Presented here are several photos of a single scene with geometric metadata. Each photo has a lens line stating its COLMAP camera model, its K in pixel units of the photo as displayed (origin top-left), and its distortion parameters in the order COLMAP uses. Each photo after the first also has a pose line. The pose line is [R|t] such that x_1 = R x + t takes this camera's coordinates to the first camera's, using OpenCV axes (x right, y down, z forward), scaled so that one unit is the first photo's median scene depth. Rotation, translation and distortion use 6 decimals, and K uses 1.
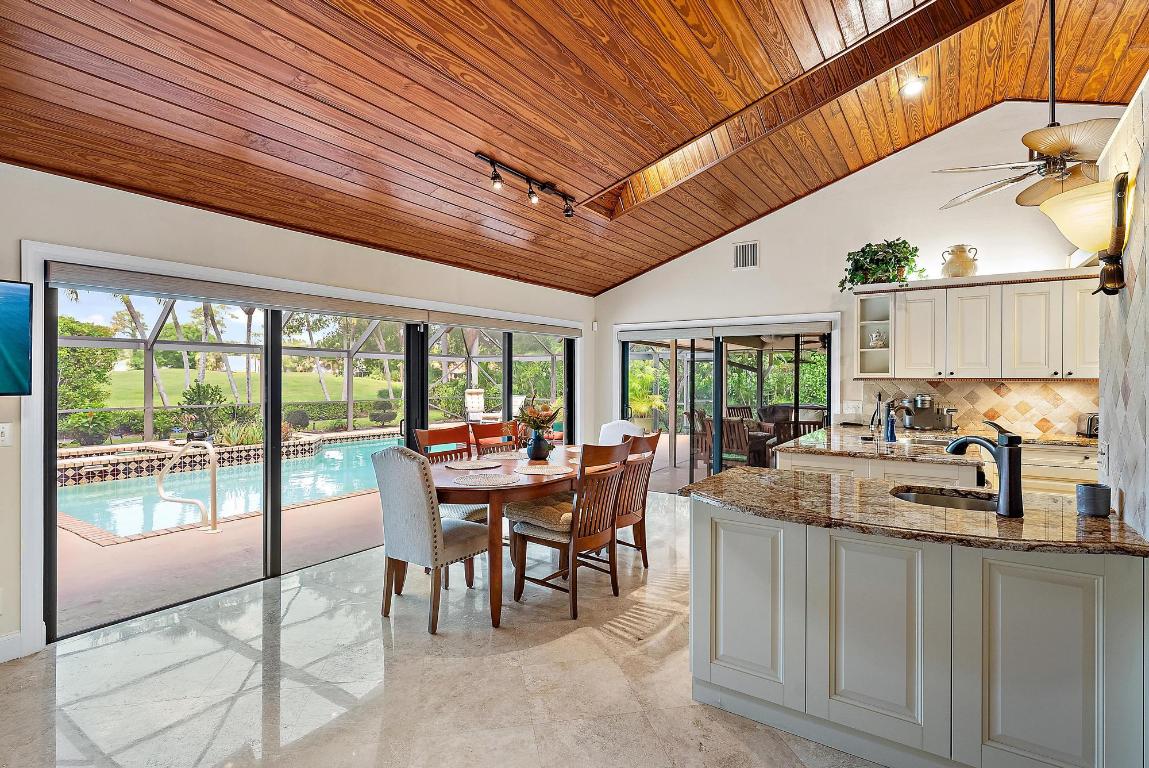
lens RADIAL K [[574.7, 0, 573.5], [0, 574.7, 378.1], [0, 0, 1]] dist [-0.002917, -0.000540]
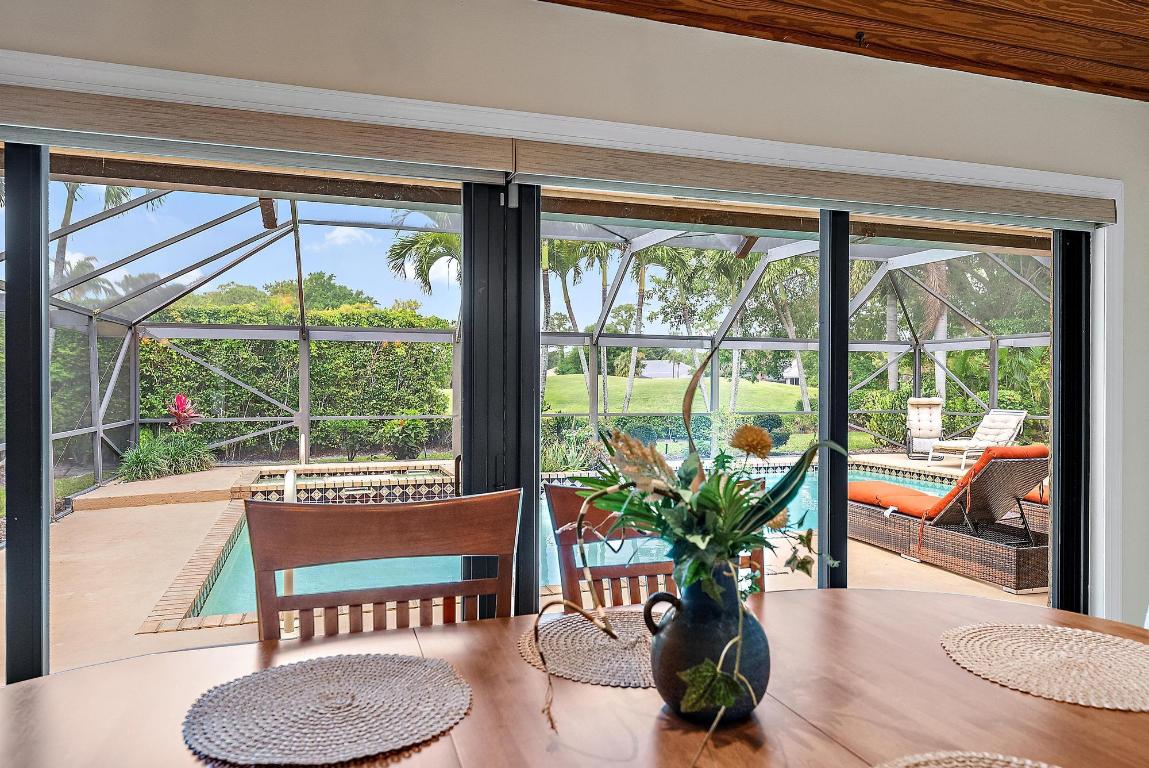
lens RADIAL K [[761.7, 0, 572.1], [0, 761.7, 390.6], [0, 0, 1]] dist [0.006608, 0.002612]
pose [[0.789827, 0.001599, -0.613328, 0.036215], [0.001356, 0.999990, 0.004354, 0.021027], [0.613329, -0.004271, 0.789816, 0.452445]]
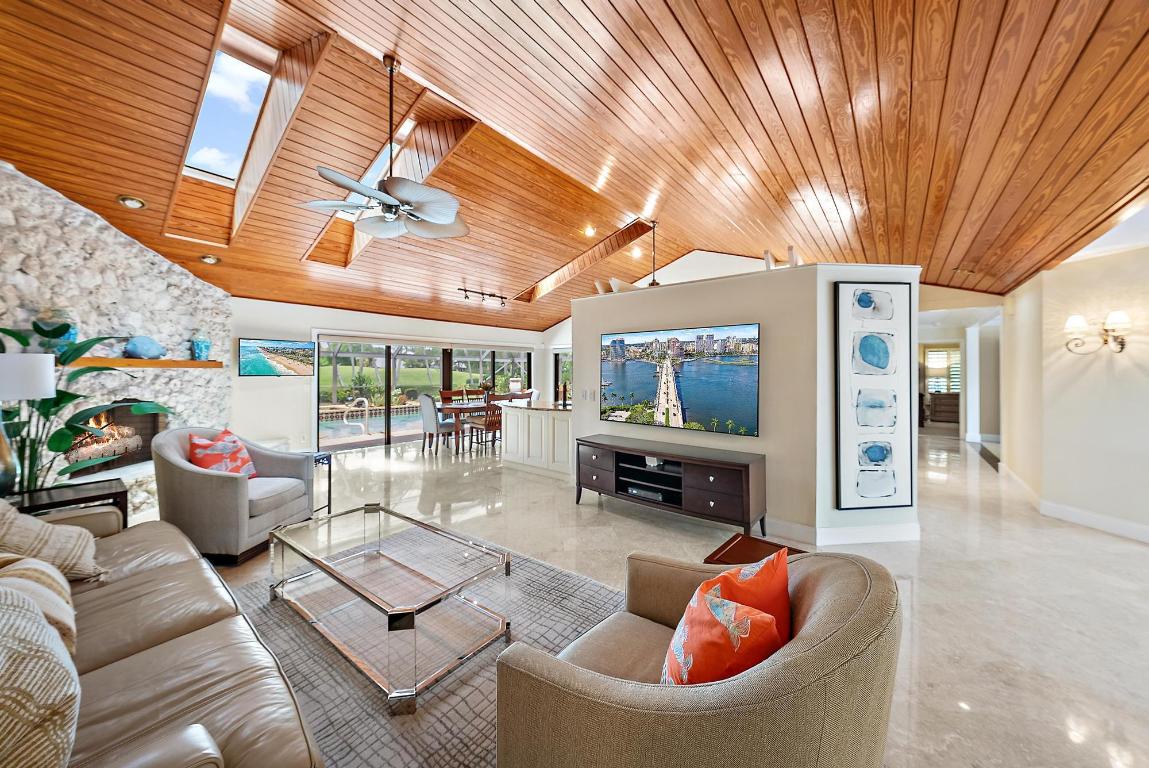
lens RADIAL K [[413.2, 0, 574.3], [0, 413.2, 375.9], [0, 0, 1]] dist [0.000169, -0.000173]
pose [[0.995378, 0.002422, -0.096009, 0.297530], [-0.001562, 0.999958, 0.009040, 0.002659], [0.096027, -0.008848, 0.995339, -0.473053]]
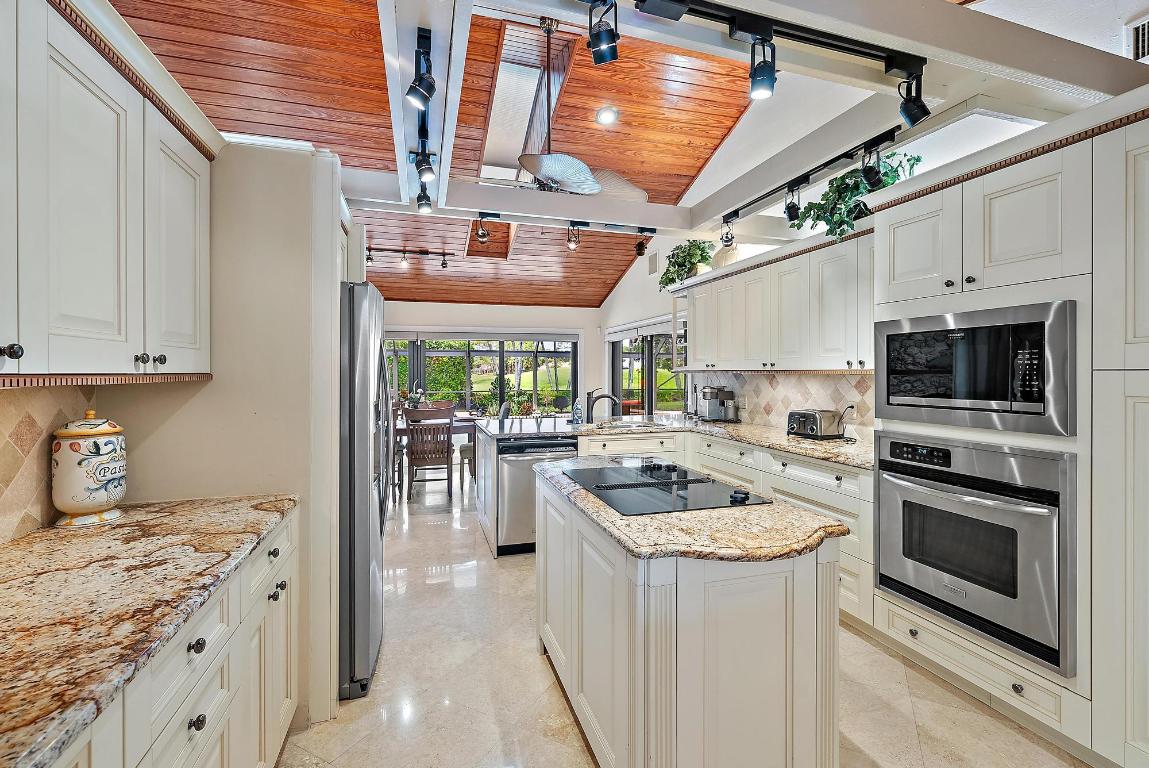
lens RADIAL K [[504.8, 0, 582.1], [0, 504.8, 375.6], [0, 0, 1]] dist [-0.004645, -0.000089]
pose [[0.779369, -0.000234, -0.626566, 0.716772], [0.005510, 0.999964, 0.006481, 0.002315], [0.626541, -0.008504, 0.779342, 0.109149]]
